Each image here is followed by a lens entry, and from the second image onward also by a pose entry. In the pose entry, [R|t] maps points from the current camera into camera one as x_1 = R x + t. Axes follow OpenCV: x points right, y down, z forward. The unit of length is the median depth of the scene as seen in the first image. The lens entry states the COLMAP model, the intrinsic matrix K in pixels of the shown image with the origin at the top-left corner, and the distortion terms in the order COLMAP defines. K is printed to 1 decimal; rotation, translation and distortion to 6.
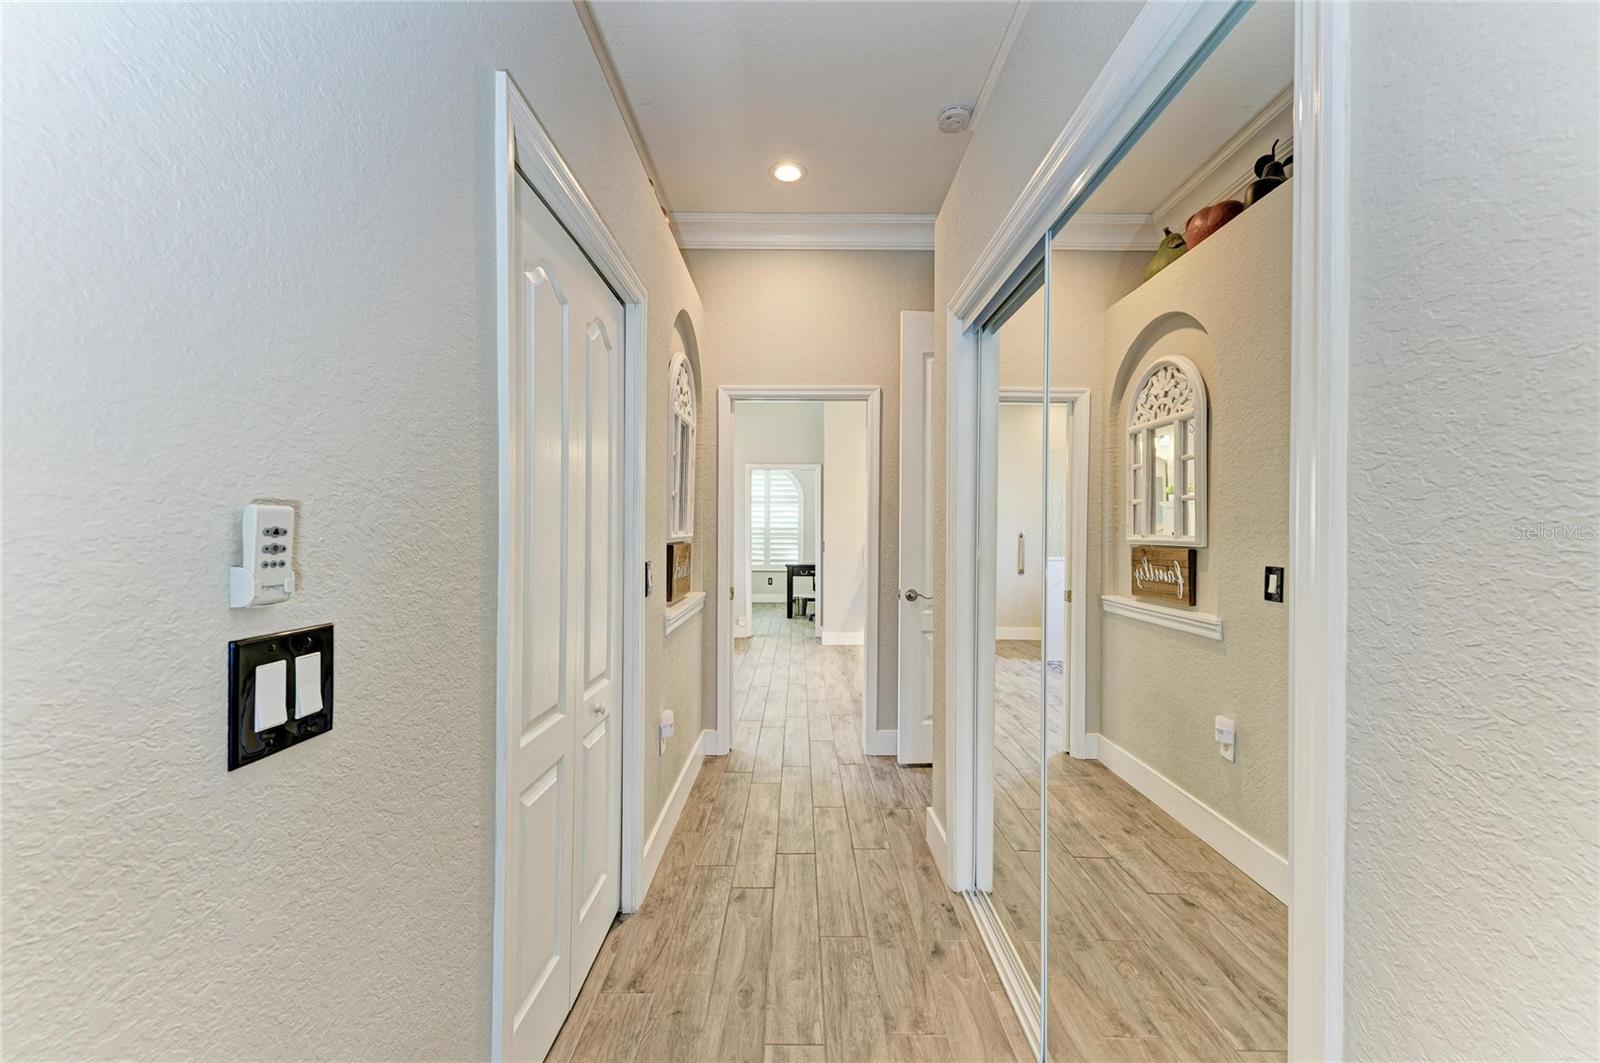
lens RADIAL K [[594.3, 0, 797.0], [0, 594.3, 529.7], [0, 0, 1]] dist [0.014943, 0.000077]
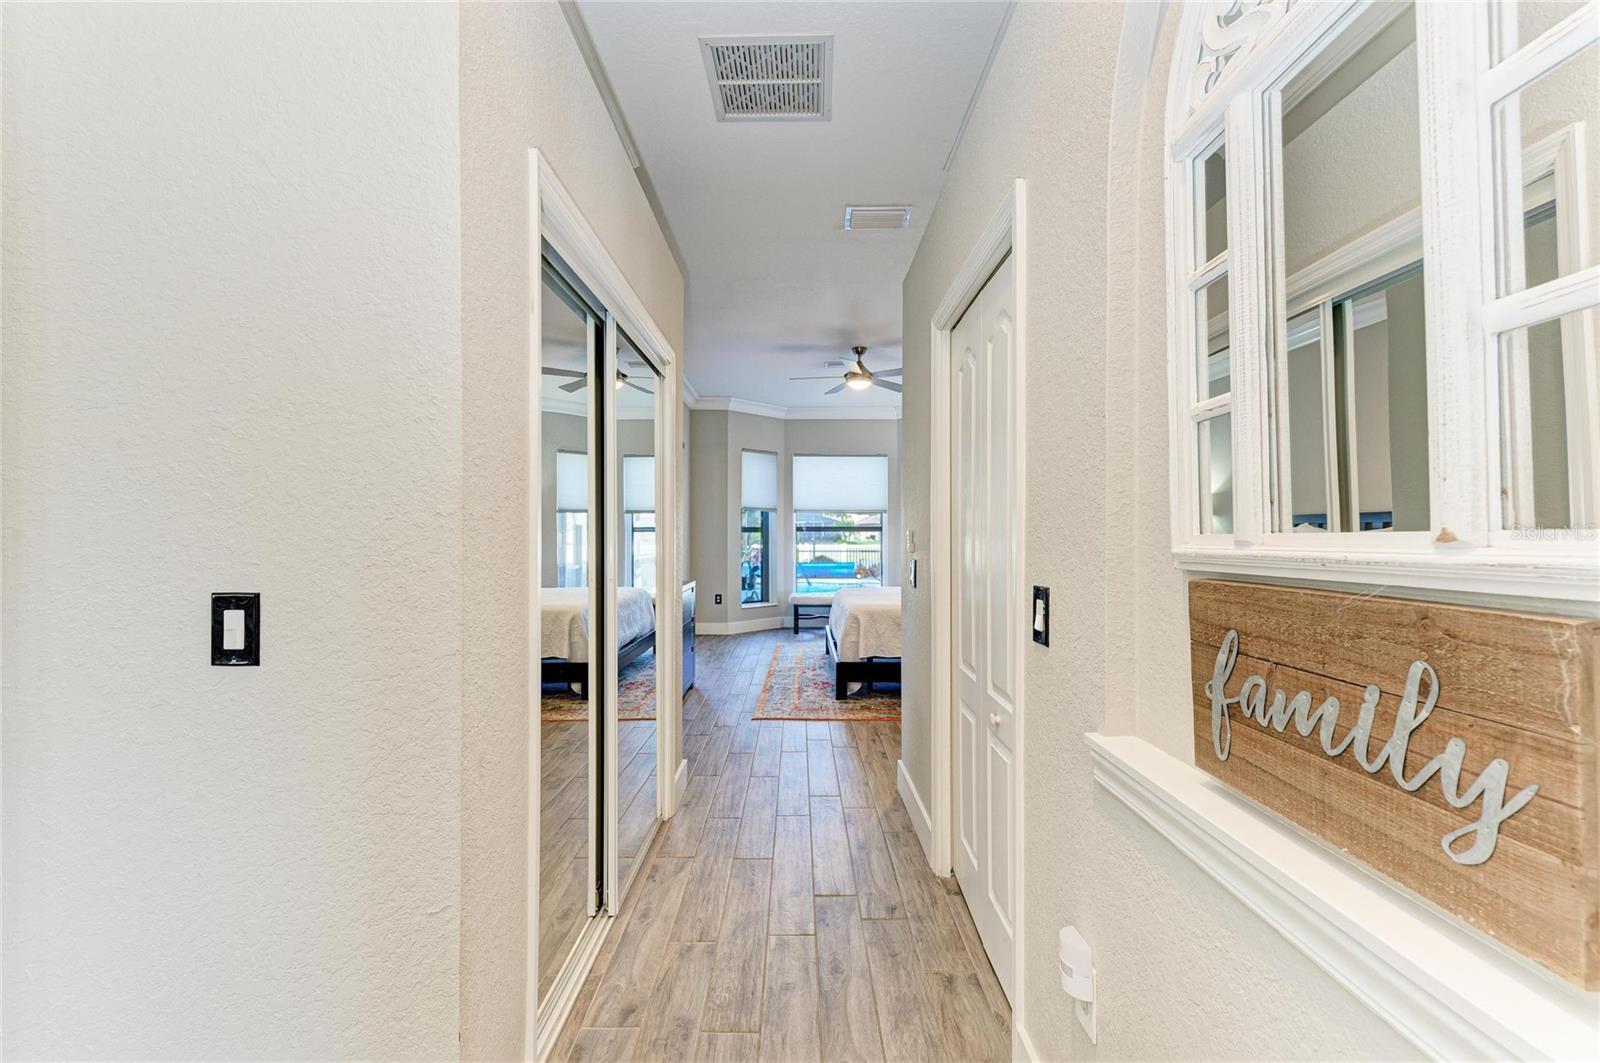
lens RADIAL K [[656.5, 0, 799.1], [0, 656.5, 530.1], [0, 0, 1]] dist [-0.000152, 0.000069]
pose [[-0.999981, -0.005257, -0.003064, -0.010030], [-0.005221, 0.999919, -0.011636, 0.008633], [0.003125, -0.011620, -0.999928, 2.069205]]
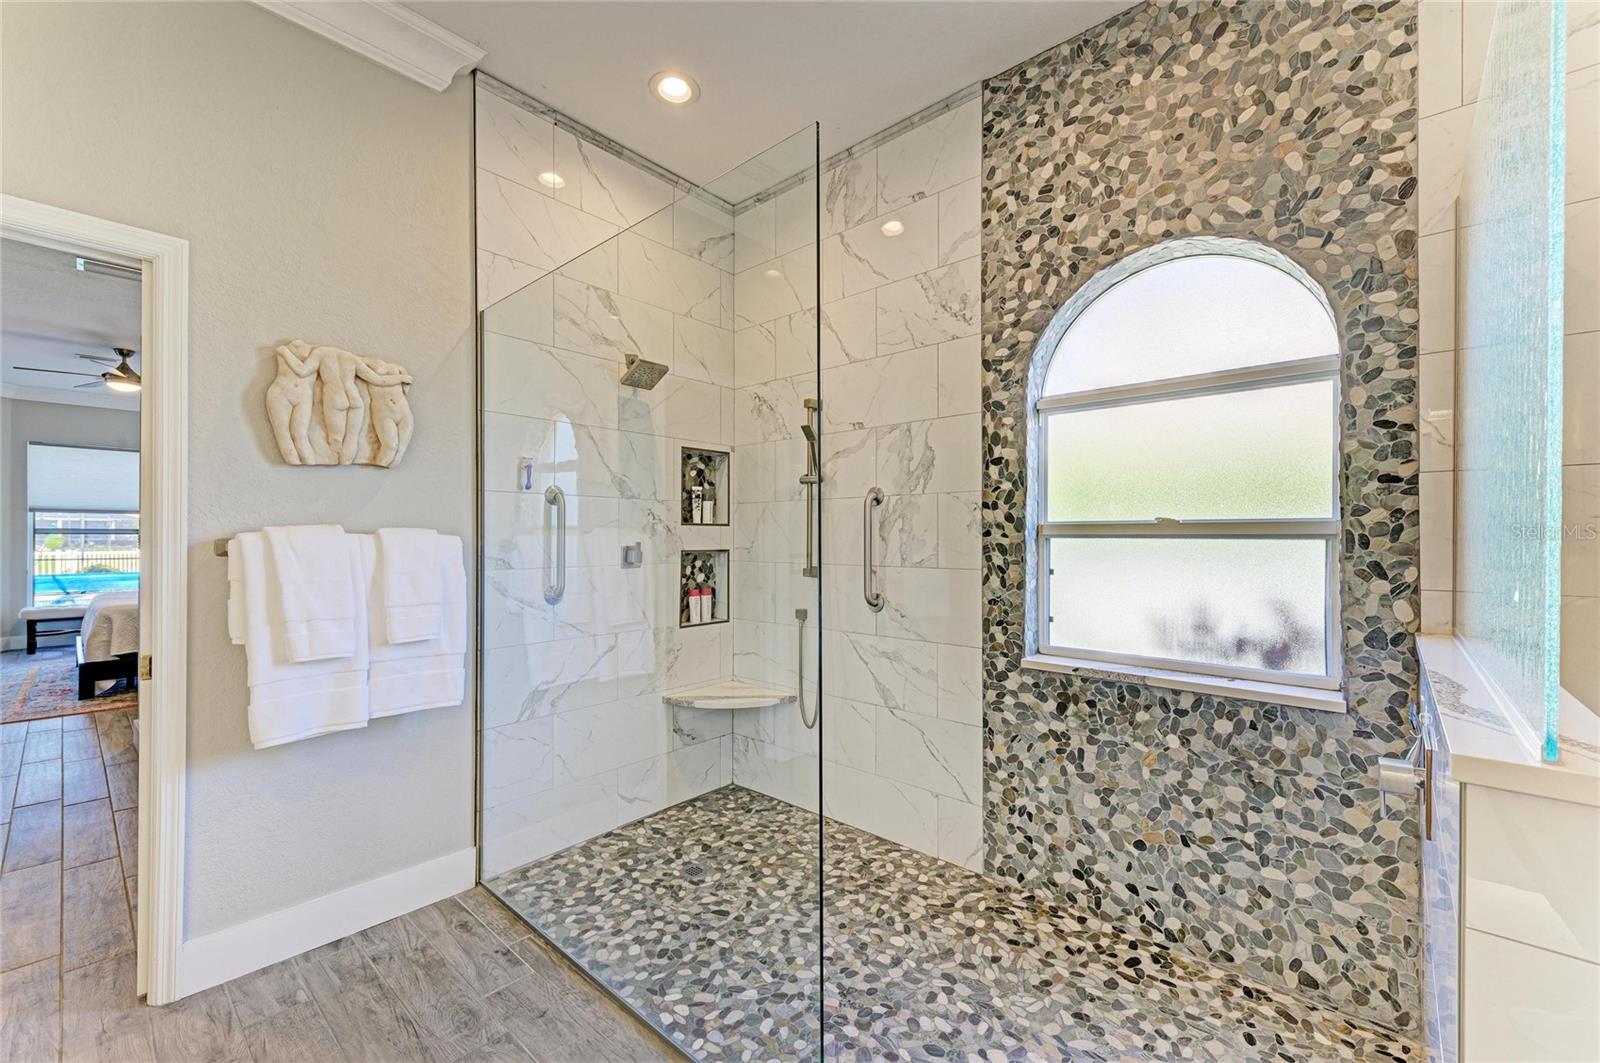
lens RADIAL K [[656.5, 0, 801.1], [0, 656.5, 537.1], [0, 0, 1]] dist [-0.000152, 0.000069]
pose [[-0.664887, -0.011899, -0.746849, -0.036731], [-0.004053, 0.999916, -0.012323, 0.009585], [0.746933, -0.005167, -0.664880, 2.390569]]
